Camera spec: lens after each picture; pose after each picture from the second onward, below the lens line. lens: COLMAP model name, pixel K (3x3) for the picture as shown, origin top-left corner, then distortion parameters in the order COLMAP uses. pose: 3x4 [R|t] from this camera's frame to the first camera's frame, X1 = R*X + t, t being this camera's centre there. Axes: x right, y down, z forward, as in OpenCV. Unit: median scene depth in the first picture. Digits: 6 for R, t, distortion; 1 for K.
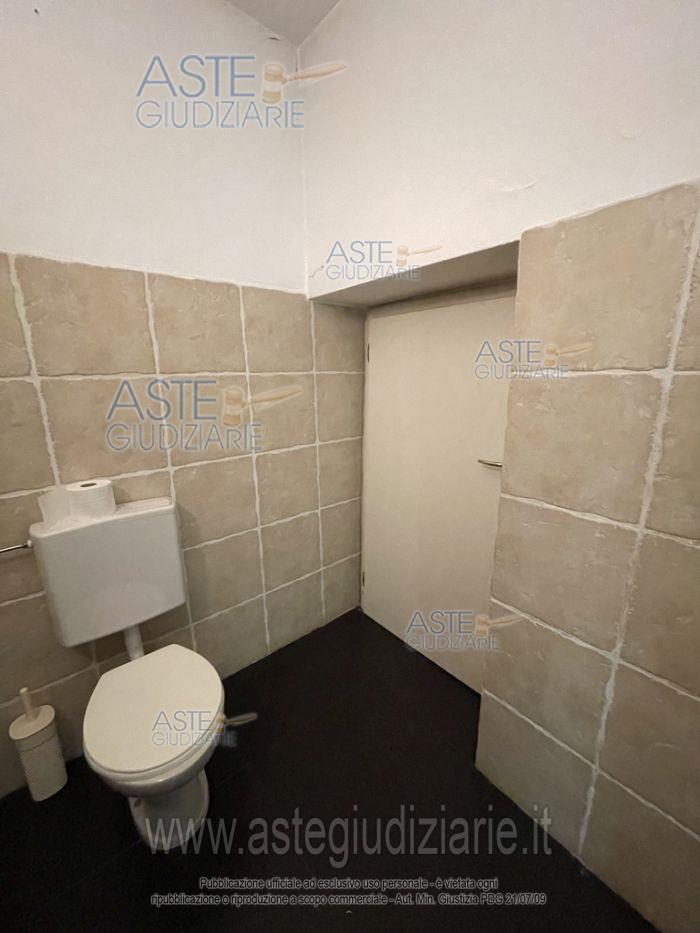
lens RADIAL K [[377.2, 0, 345.8], [0, 377.2, 469.9], [0, 0, 1]] dist [0.007996, 0.000305]
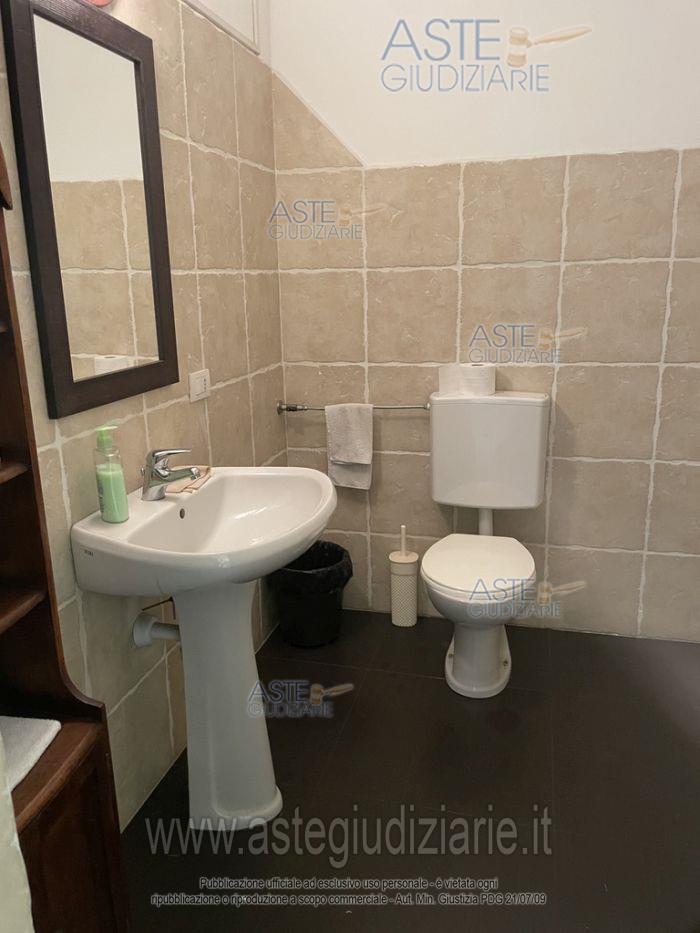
lens RADIAL K [[722.4, 0, 350.0], [0, 722.4, 466.5], [0, 0, 1]] dist [-0.005731, -0.008248]
pose [[0.606291, 0.211283, -0.766662, 0.699136], [-0.179216, 0.975562, 0.127126, 0.115860], [0.774786, 0.060323, 0.629339, -0.533955]]
